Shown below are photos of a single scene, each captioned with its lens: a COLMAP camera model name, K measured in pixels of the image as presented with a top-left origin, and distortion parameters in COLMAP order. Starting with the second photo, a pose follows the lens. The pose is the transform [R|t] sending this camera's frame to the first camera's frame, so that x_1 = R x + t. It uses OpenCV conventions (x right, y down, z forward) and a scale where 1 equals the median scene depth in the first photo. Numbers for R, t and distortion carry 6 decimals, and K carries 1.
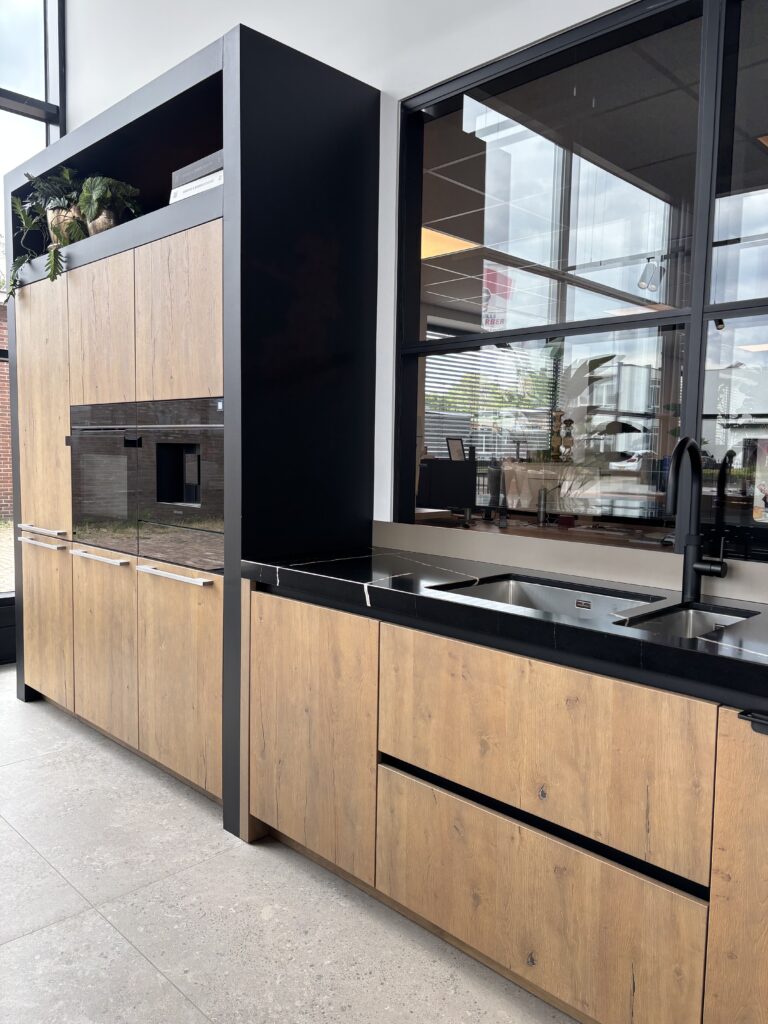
lens RADIAL K [[774.1, 0, 389.9], [0, 774.1, 513.4], [0, 0, 1]] dist [0.036575, -0.007250]
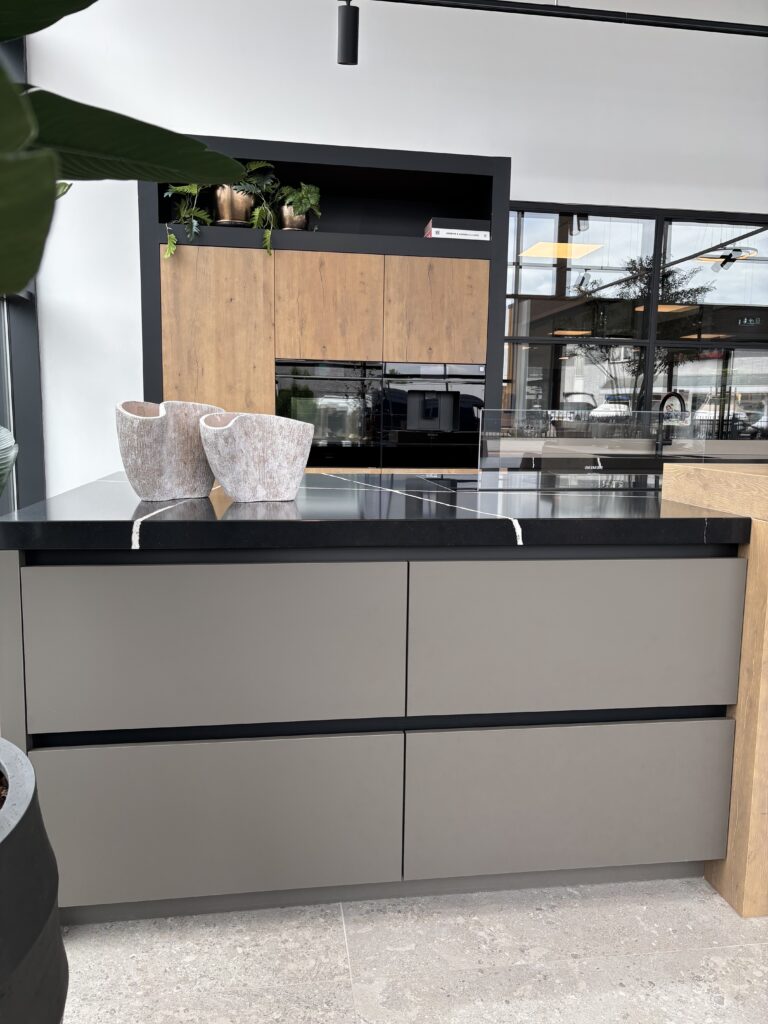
lens RADIAL K [[774.1, 0, 385.3], [0, 774.1, 519.0], [0, 0, 1]] dist [0.036575, -0.007250]
pose [[0.592695, -0.117777, 0.796769, -1.636661], [0.054331, 0.992844, 0.106345, -0.004620], [-0.803592, -0.019741, 0.594853, 0.133255]]
